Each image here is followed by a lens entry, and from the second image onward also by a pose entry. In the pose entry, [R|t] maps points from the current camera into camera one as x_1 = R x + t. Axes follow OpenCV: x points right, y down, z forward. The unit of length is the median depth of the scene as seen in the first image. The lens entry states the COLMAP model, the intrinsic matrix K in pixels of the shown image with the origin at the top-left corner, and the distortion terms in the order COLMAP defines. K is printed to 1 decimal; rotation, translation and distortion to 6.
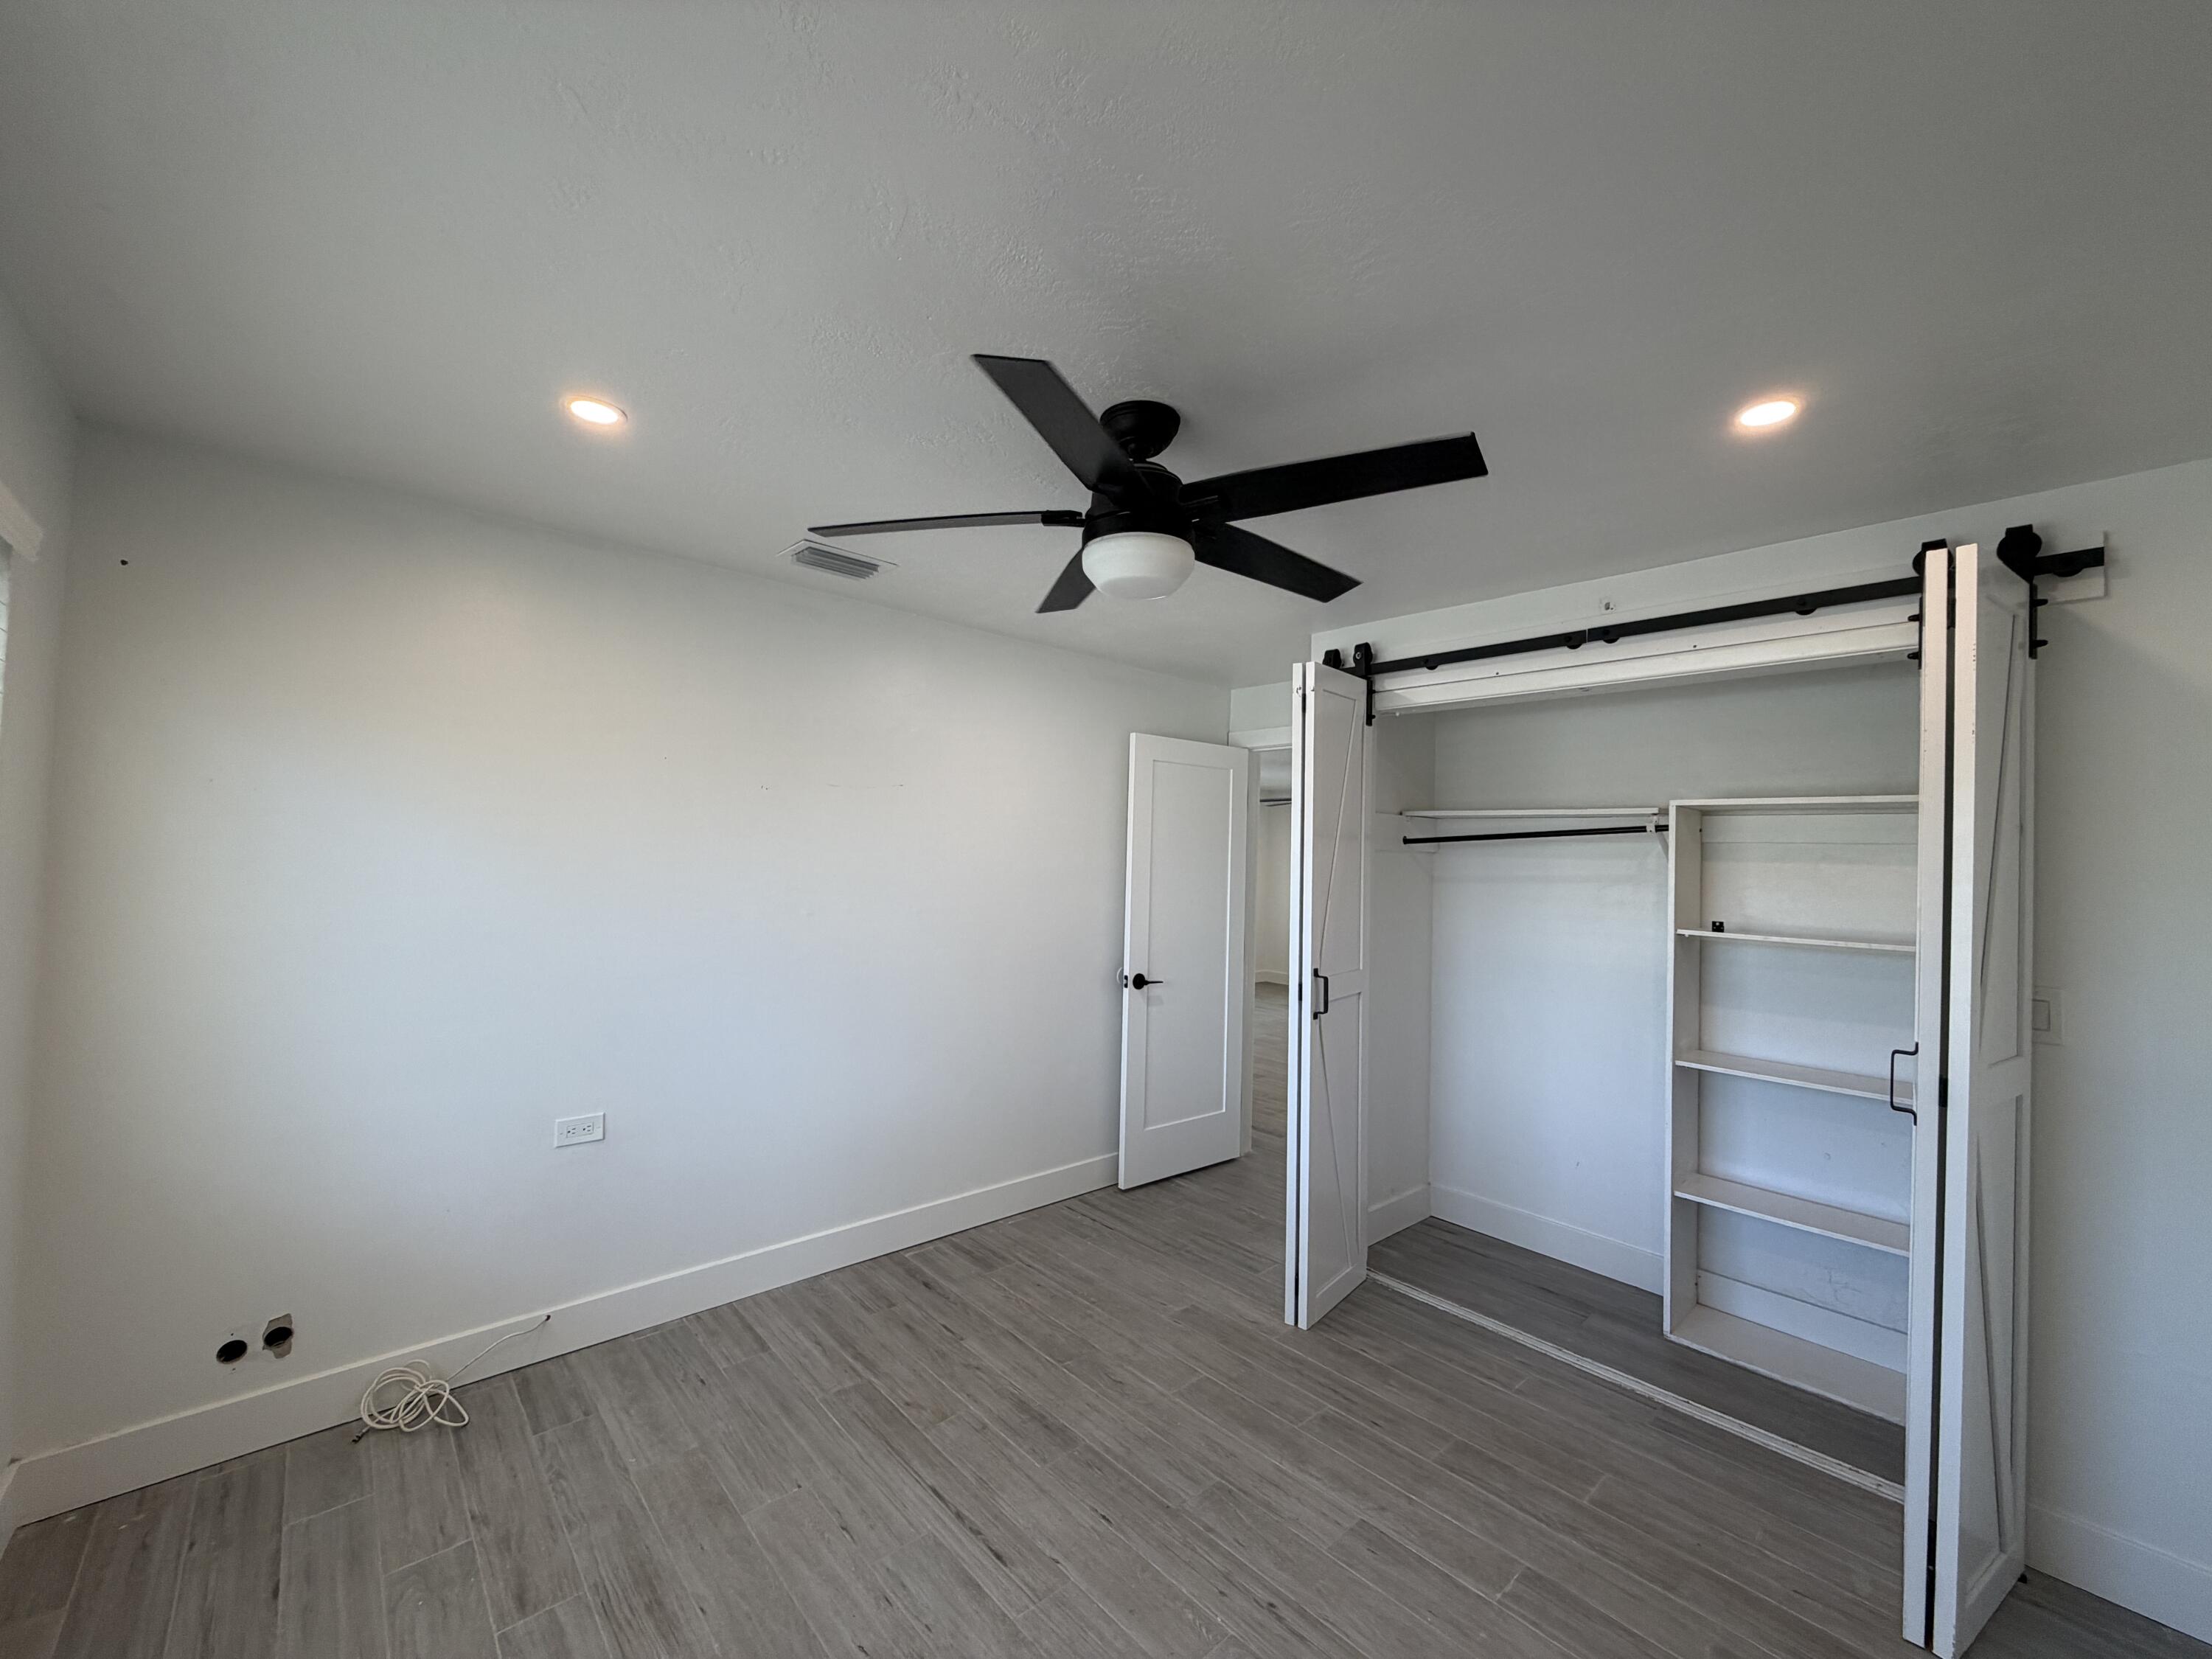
lens RADIAL K [[879.2, 0, 1101.7], [0, 879.2, 829.7], [0, 0, 1]] dist [-0.000029, 0.000537]
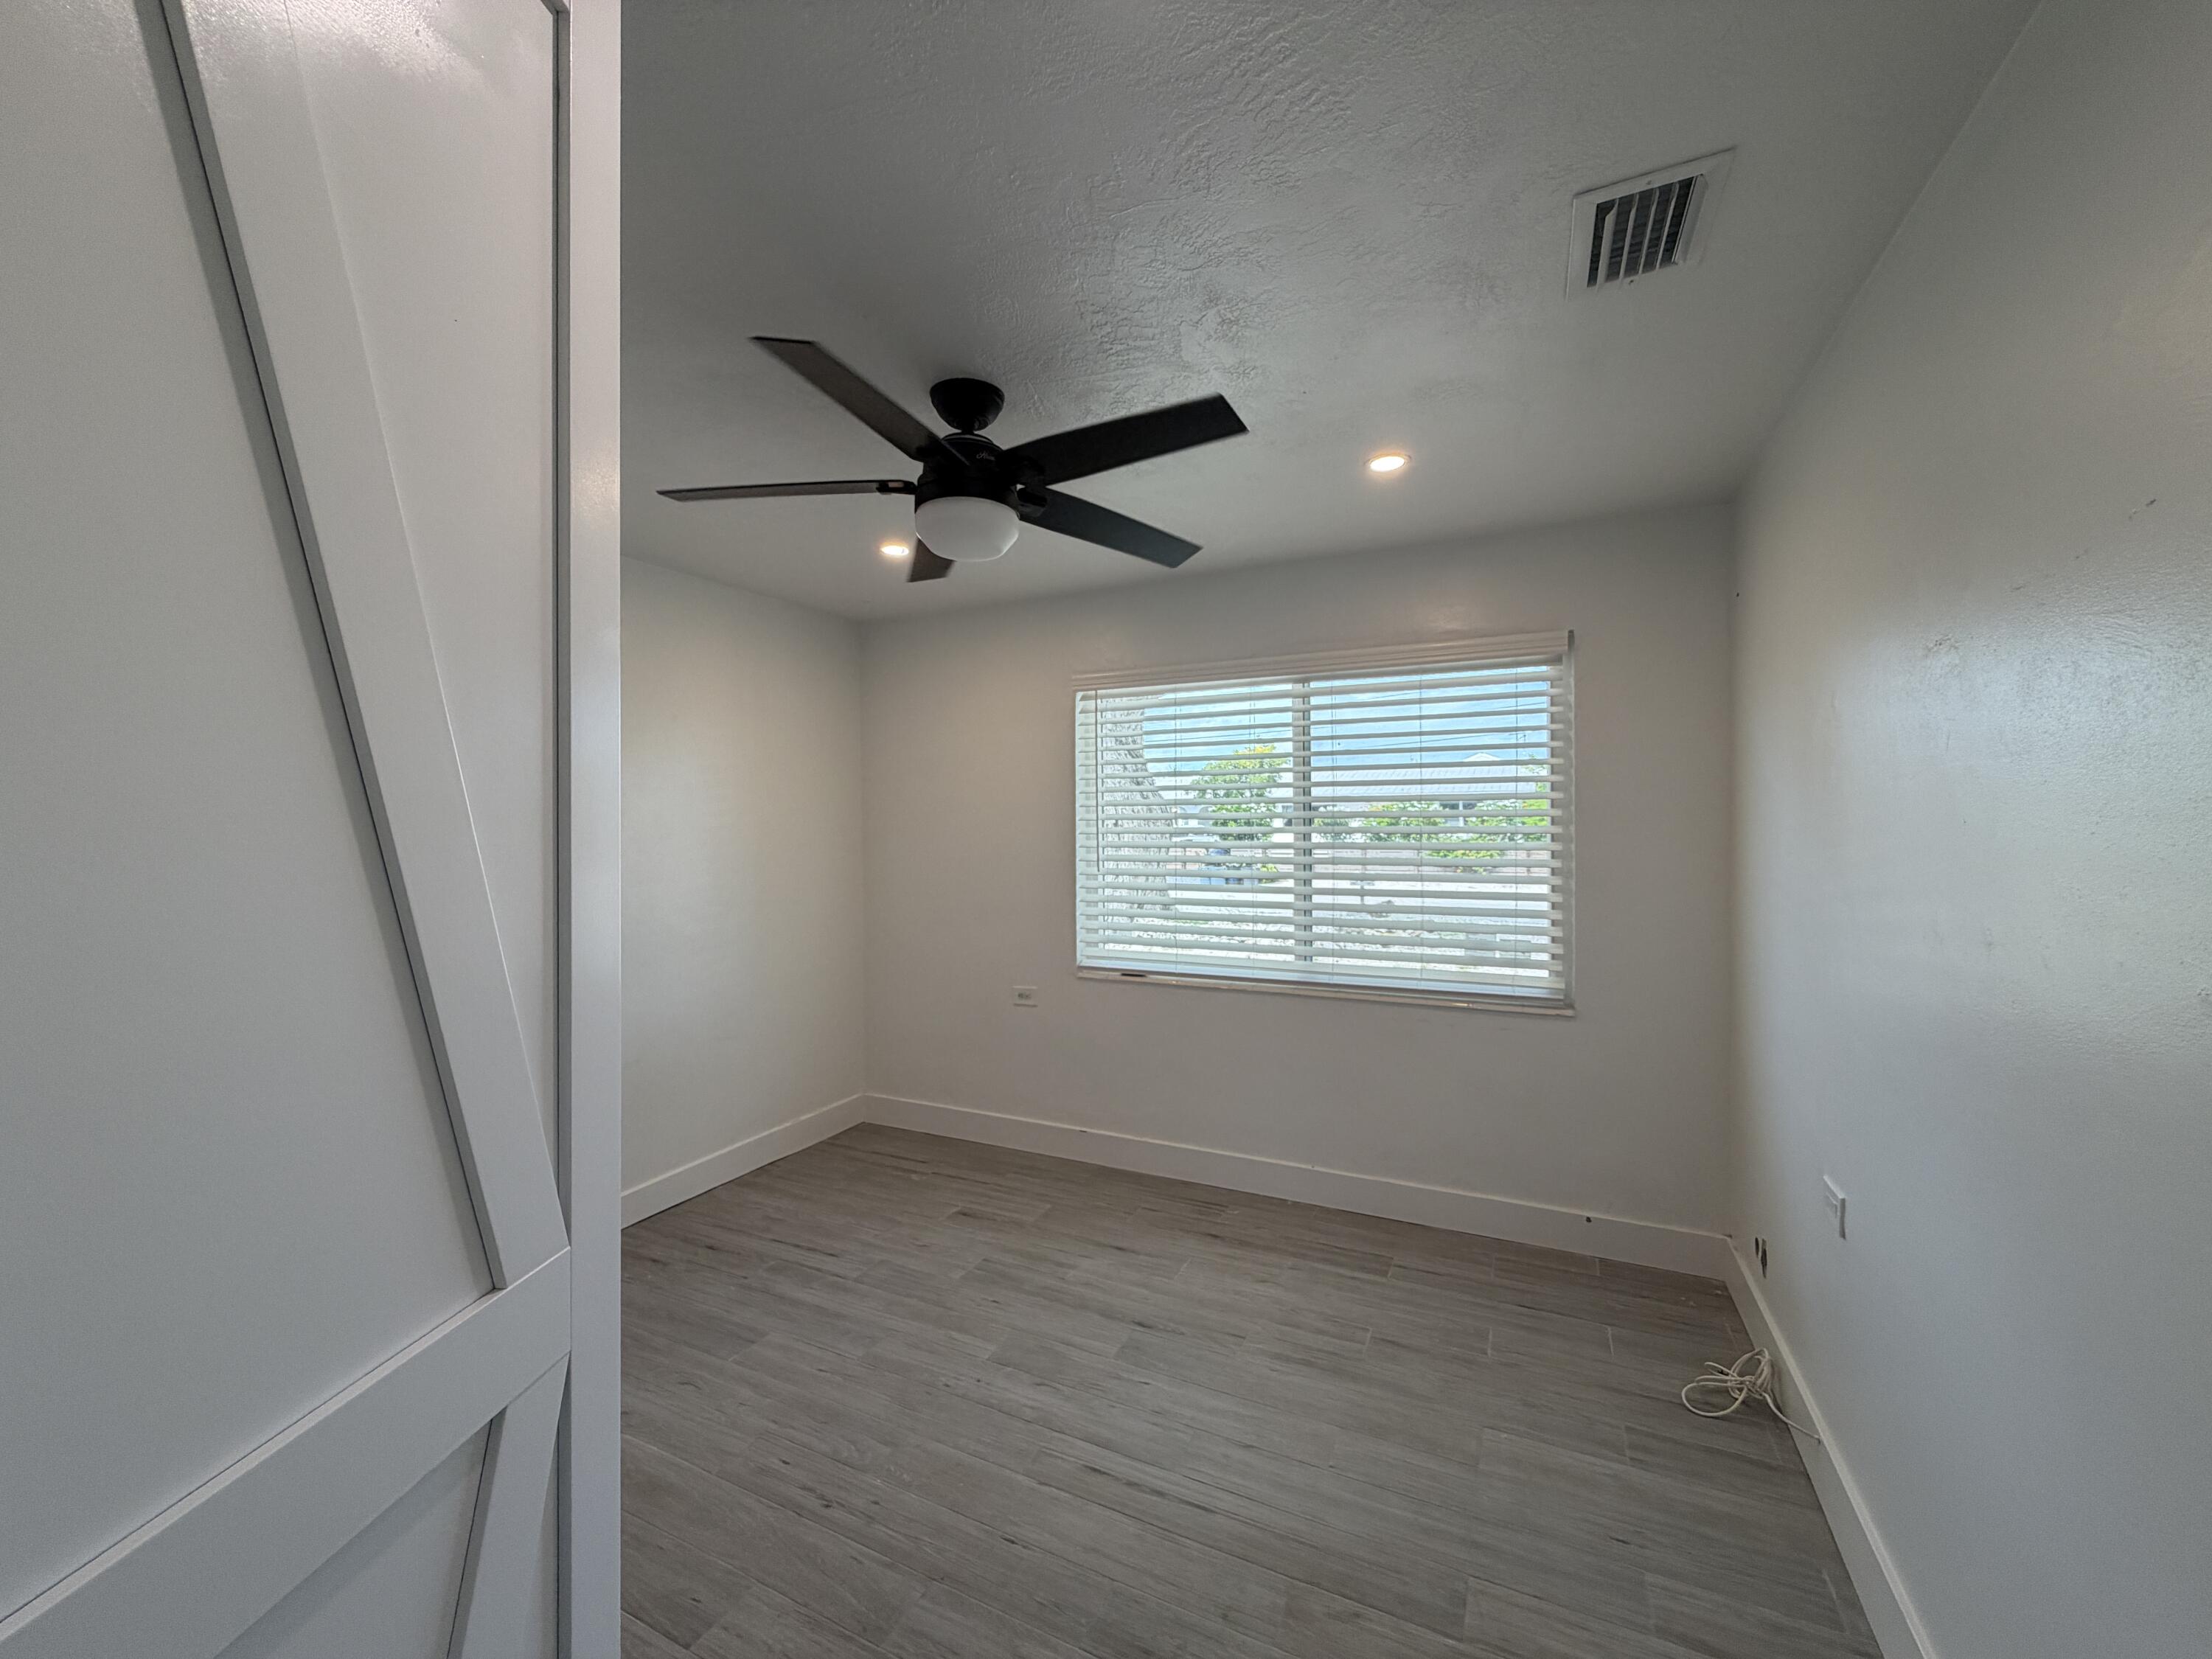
lens RADIAL K [[879.2, 0, 1101.7], [0, 879.2, 829.7], [0, 0, 1]] dist [-0.000029, 0.000537]
pose [[-0.927349, -0.014823, -0.373903, 0.267189], [-0.005223, 0.999630, -0.026676, 0.090862], [0.374160, -0.022785, -0.927084, 1.915273]]
